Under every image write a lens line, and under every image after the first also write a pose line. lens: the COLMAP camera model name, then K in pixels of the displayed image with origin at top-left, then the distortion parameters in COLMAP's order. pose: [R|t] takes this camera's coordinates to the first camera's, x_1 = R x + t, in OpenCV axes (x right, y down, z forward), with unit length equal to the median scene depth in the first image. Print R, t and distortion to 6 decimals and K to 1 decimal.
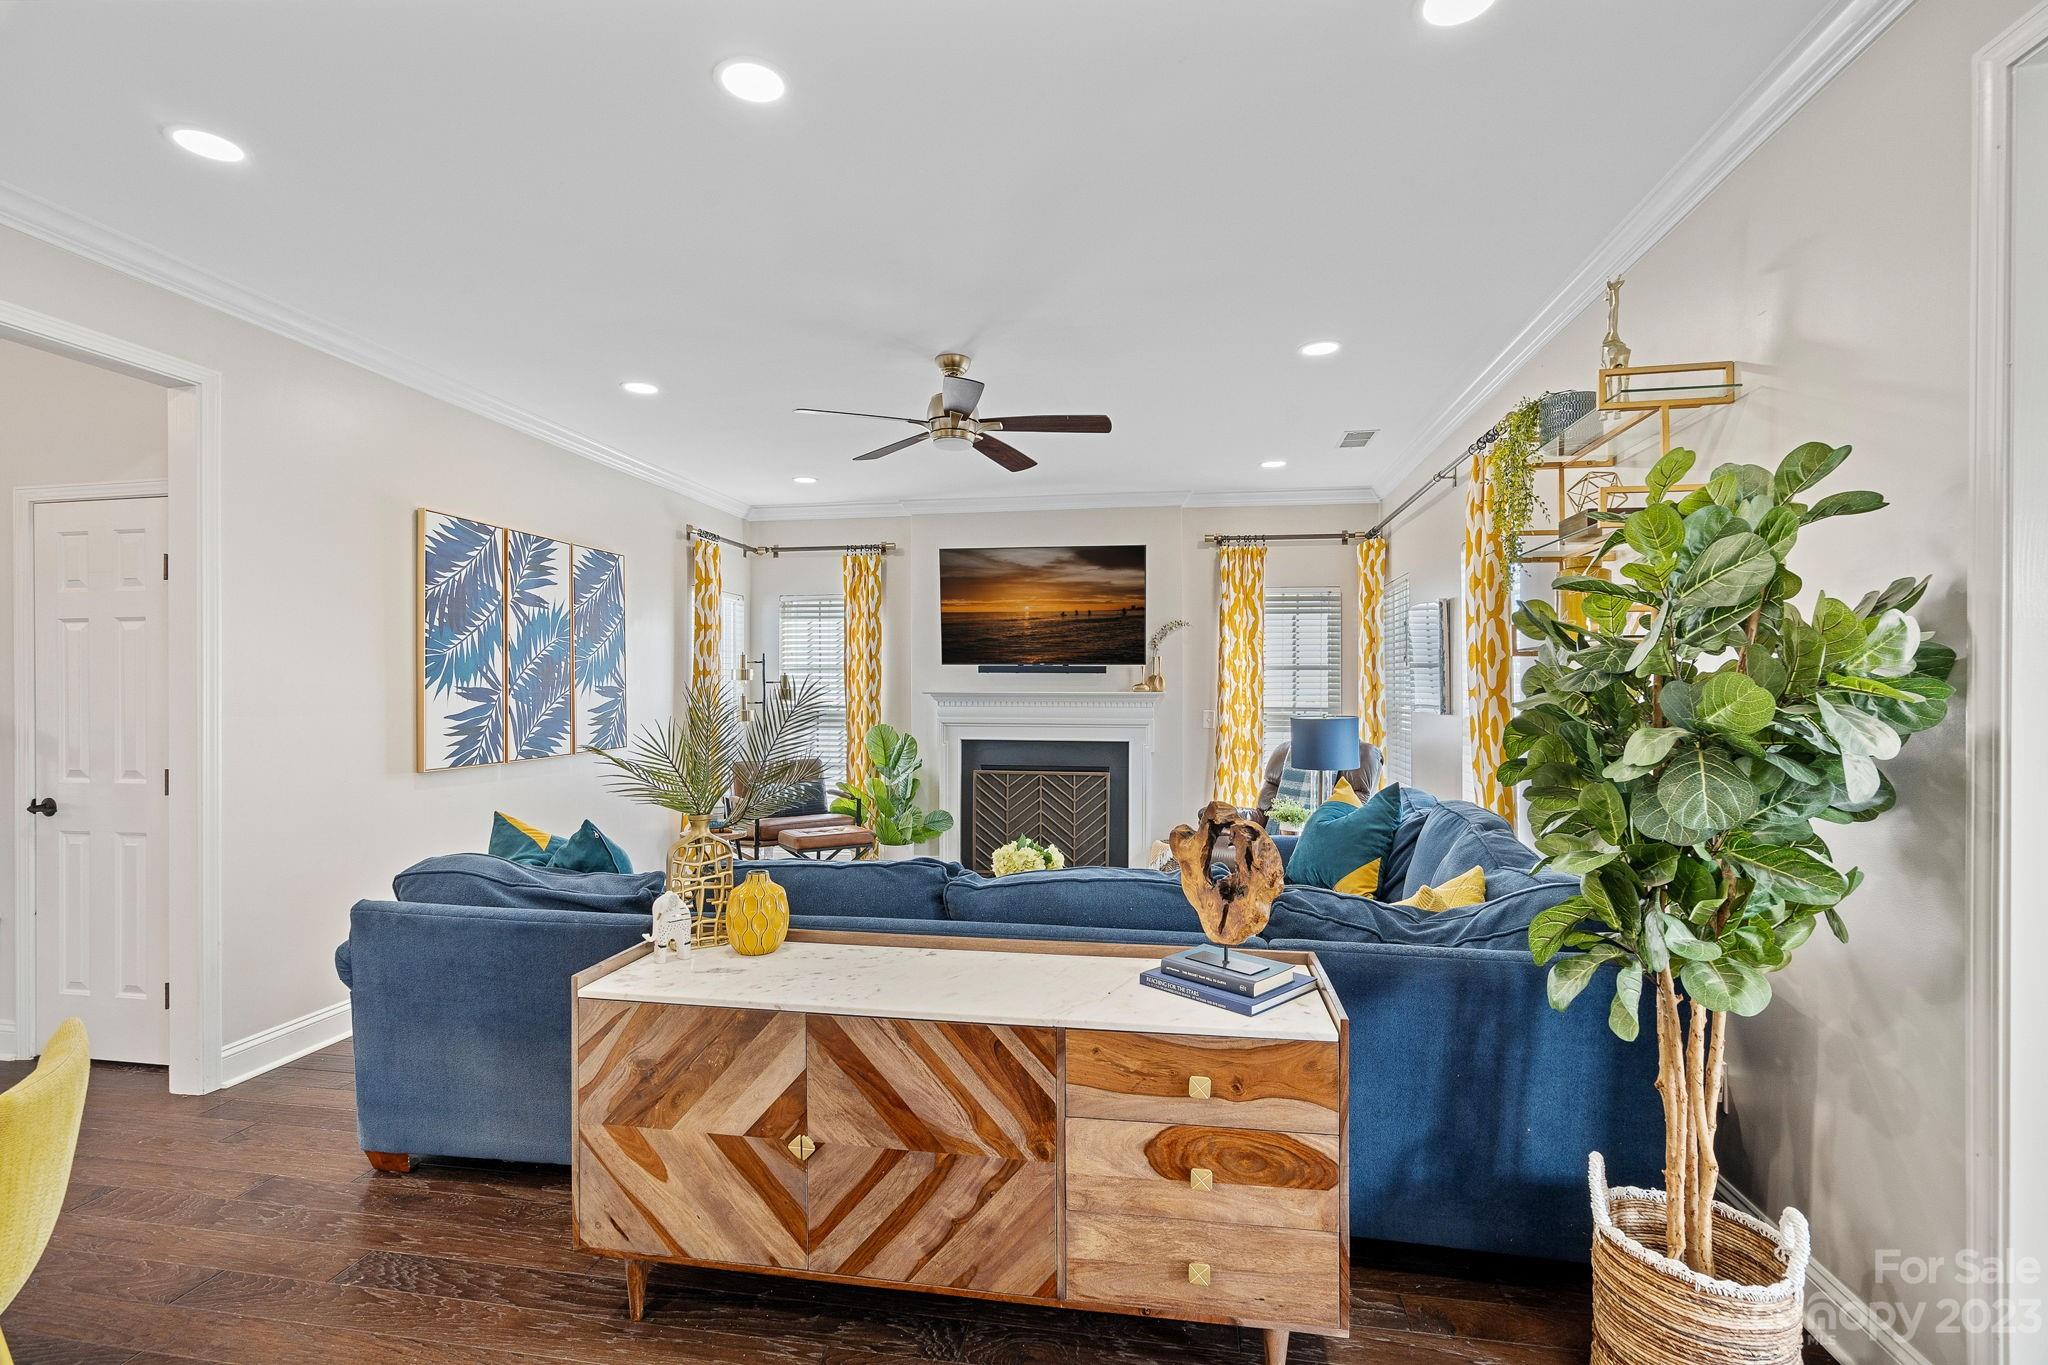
lens RADIAL K [[961.5, 0, 1005.7], [0, 961.5, 683.5], [0, 0, 1]] dist [-0.002014, -0.000632]
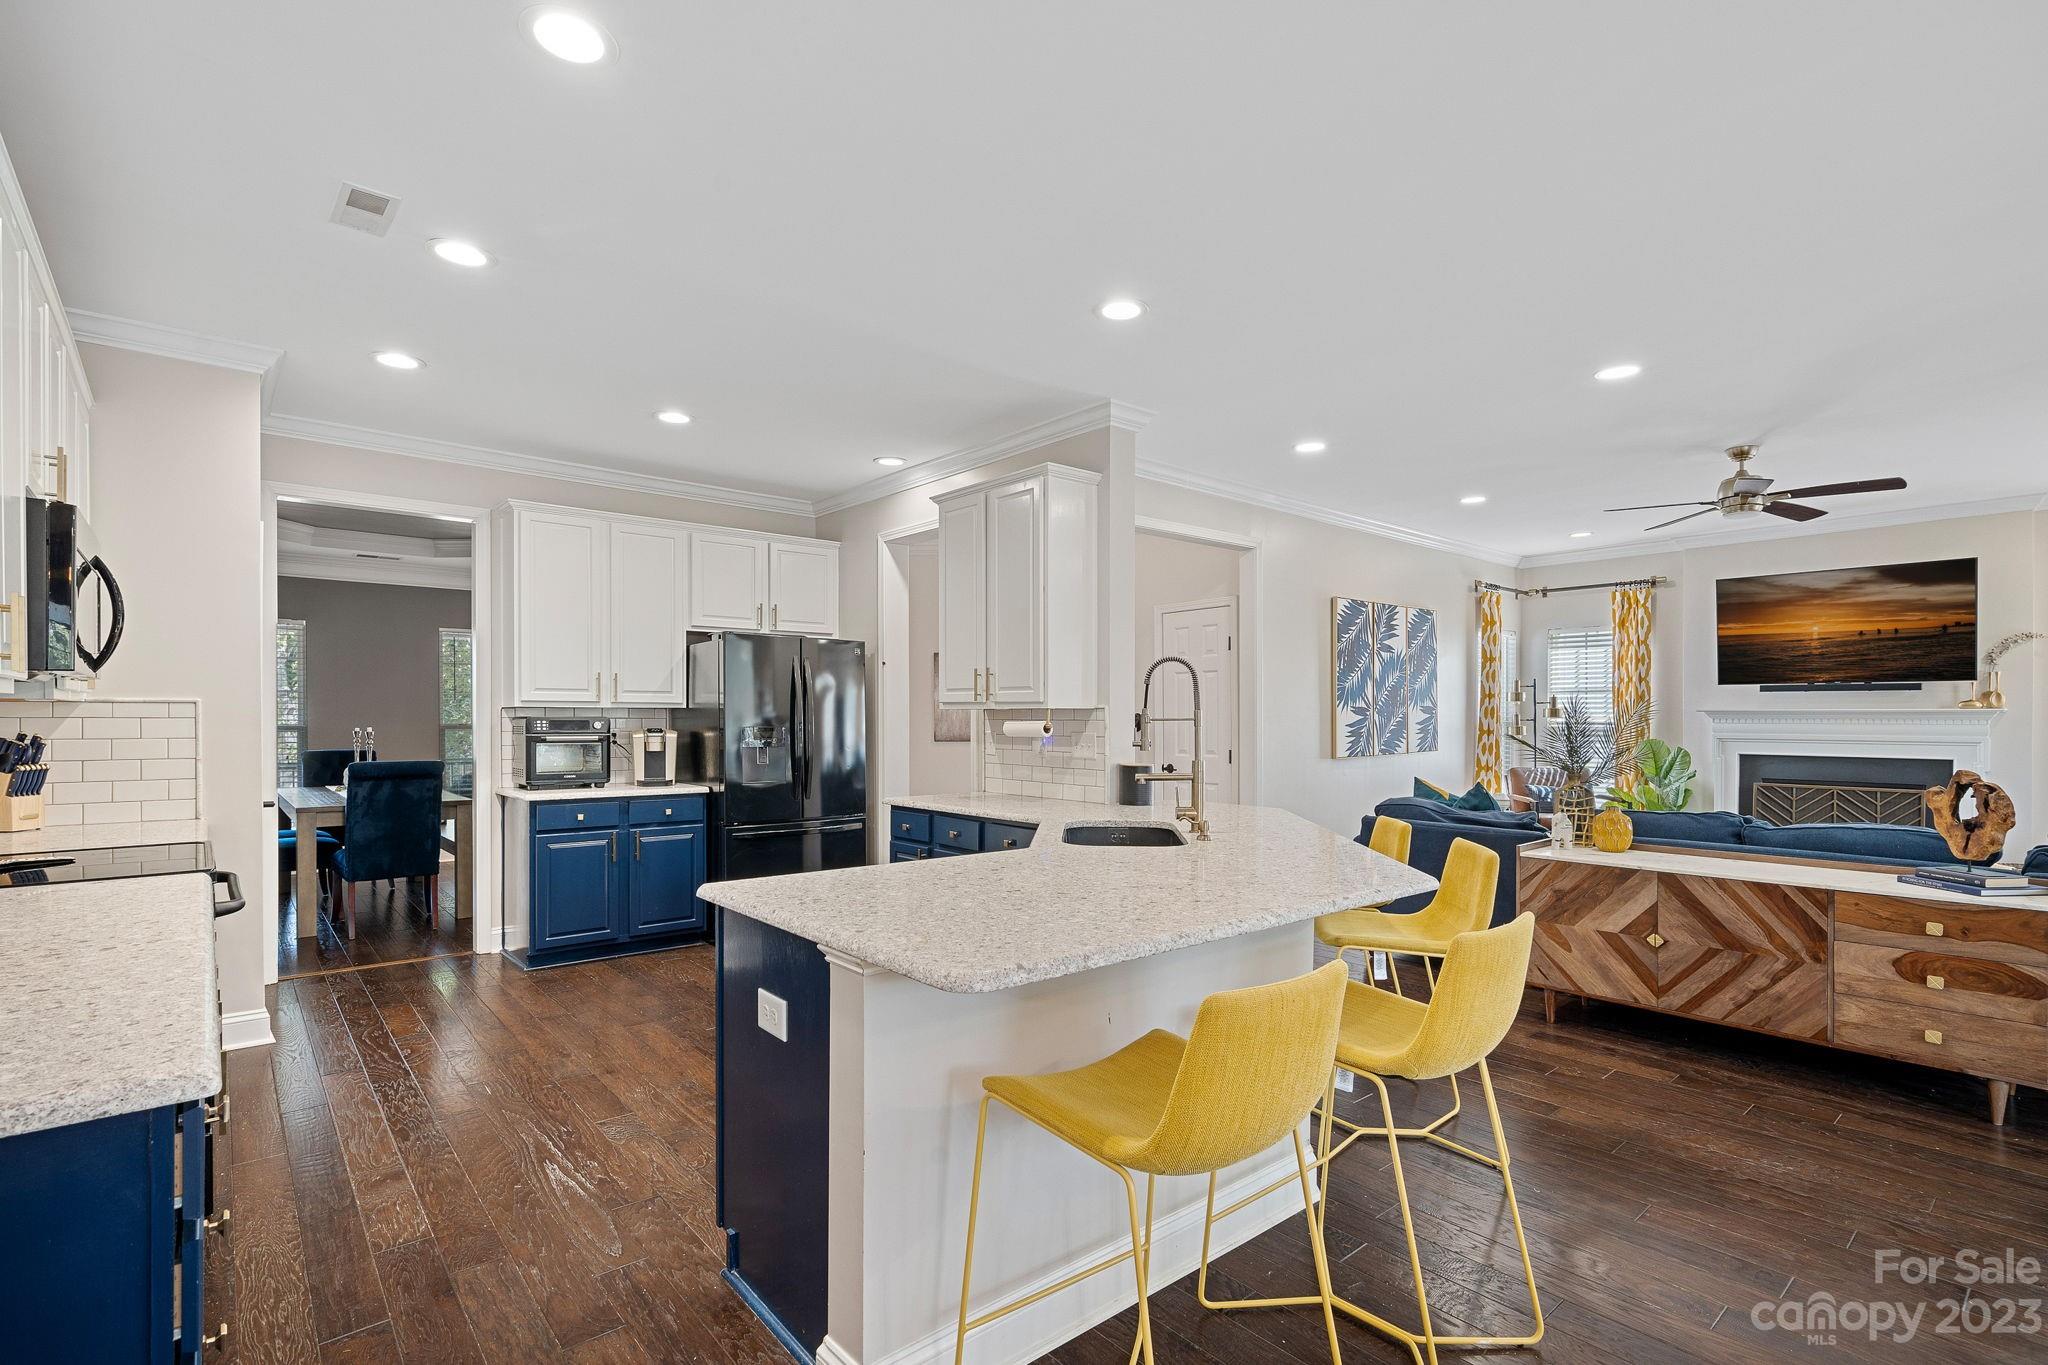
lens RADIAL K [[961.5, 0, 1026.0], [0, 961.5, 726.1], [0, 0, 1]] dist [-0.002014, -0.000632]
pose [[0.782236, 0.004629, -0.622966, -0.001302], [0.006781, 0.999850, 0.015945, 0.007753], [0.622946, -0.016697, 0.782087, -0.610359]]
